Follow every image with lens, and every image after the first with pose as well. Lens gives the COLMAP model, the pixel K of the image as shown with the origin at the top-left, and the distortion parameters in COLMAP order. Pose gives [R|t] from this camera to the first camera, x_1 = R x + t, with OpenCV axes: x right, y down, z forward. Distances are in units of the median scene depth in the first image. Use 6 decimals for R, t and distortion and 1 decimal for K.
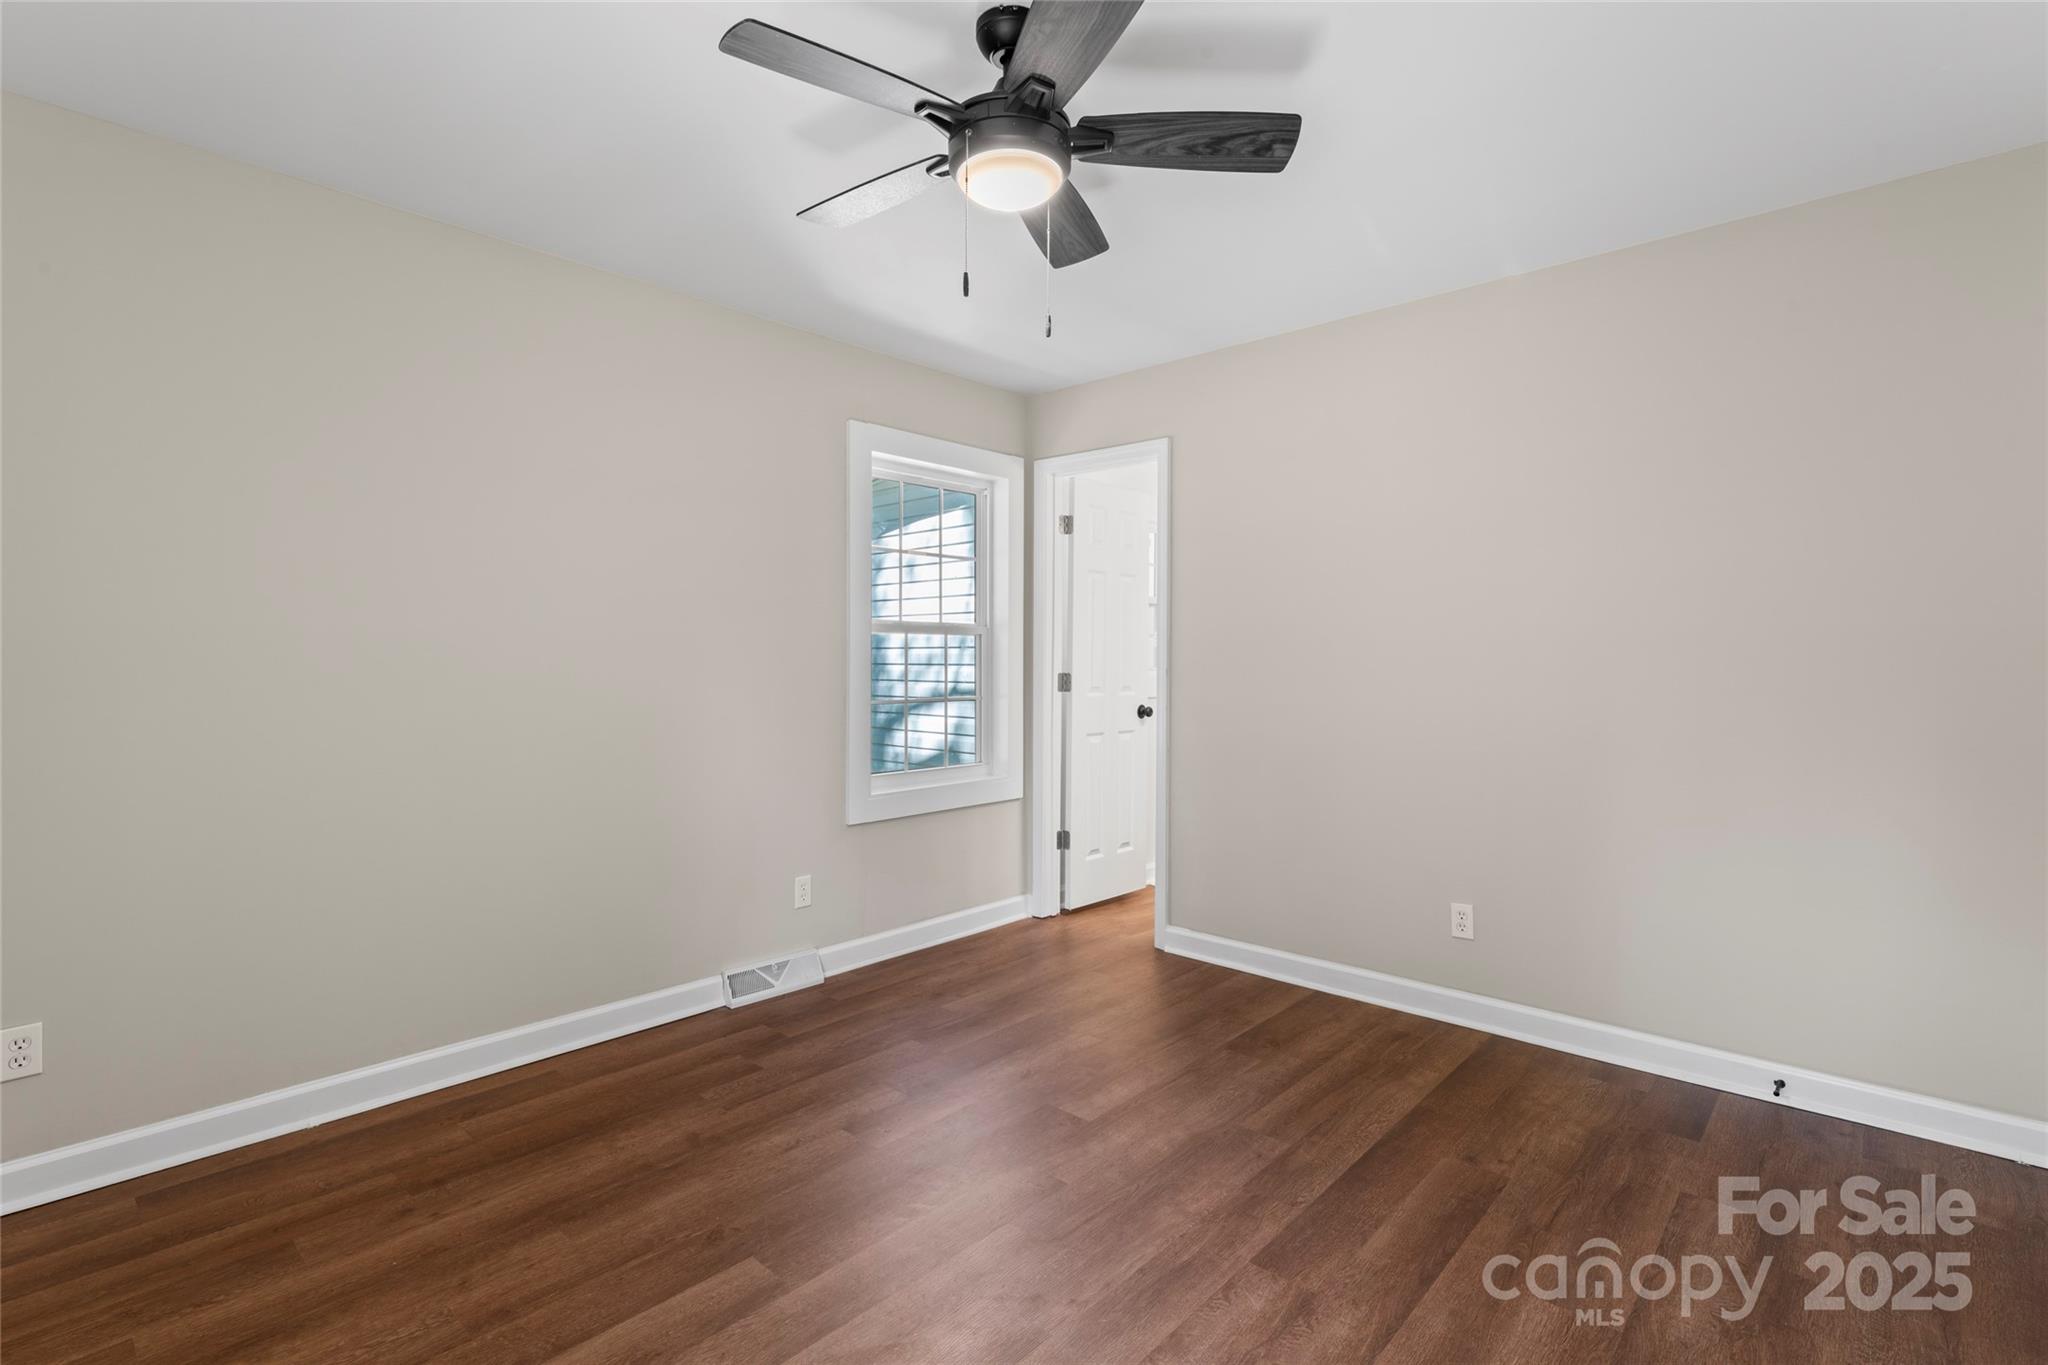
lens RADIAL K [[939.5, 0, 1024.0], [0, 939.5, 682.5], [0, 0, 1]] dist [0.001060, 0.000164]
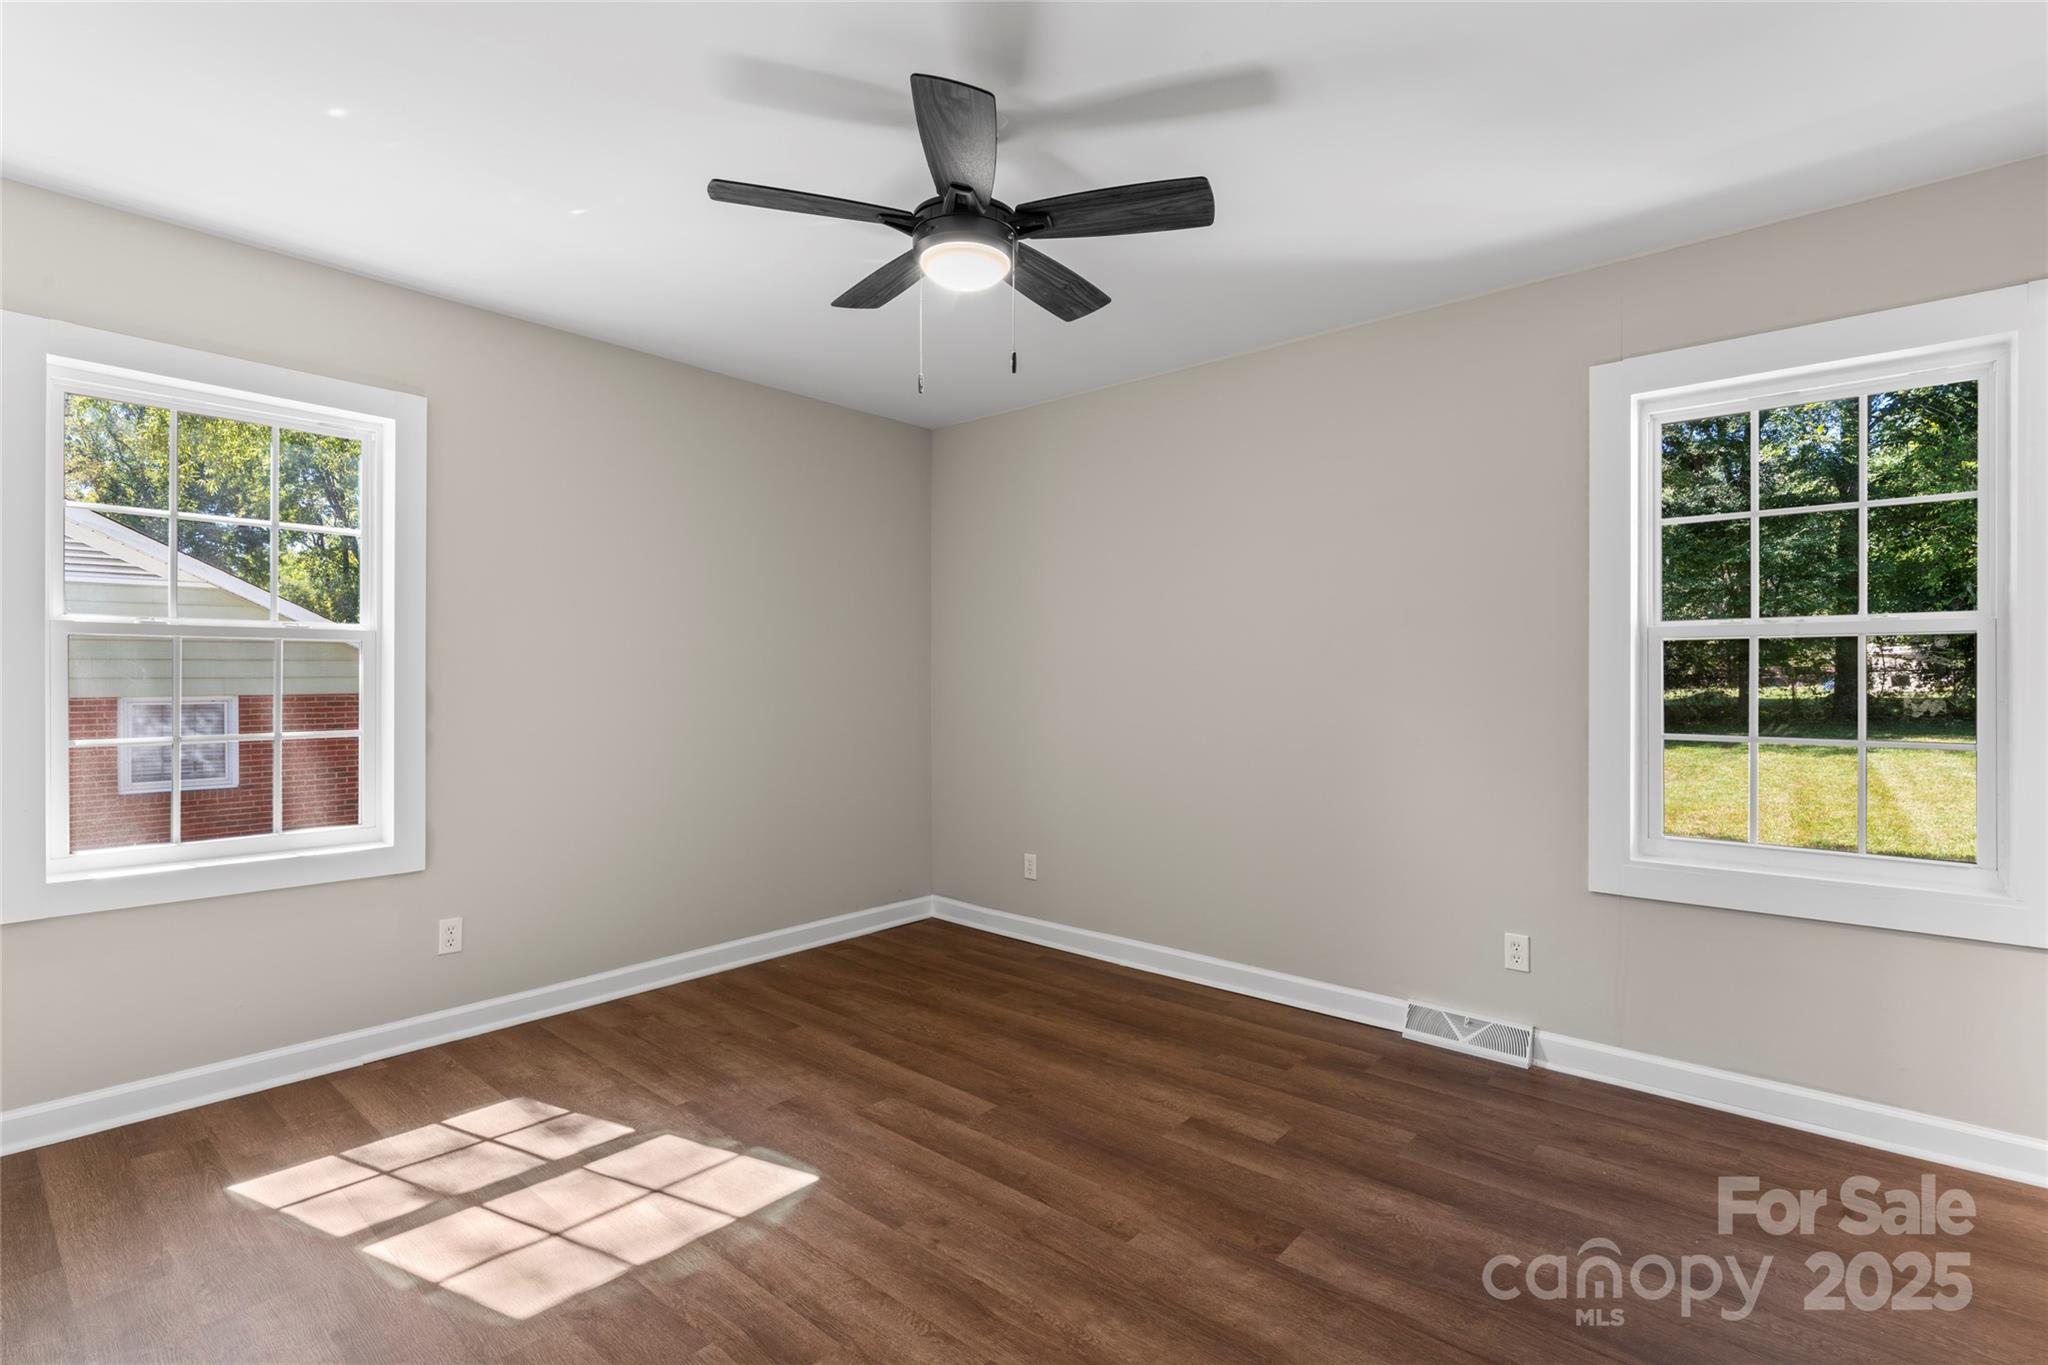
lens RADIAL K [[939.5, 0, 1024.0], [0, 939.5, 682.5], [0, 0, 1]] dist [0.001060, 0.000164]
pose [[0.045710, 0.004658, -0.998944, 0.829495], [-0.023699, 0.999713, 0.003577, -0.016837], [0.998674, 0.023511, 0.045807, 0.723984]]
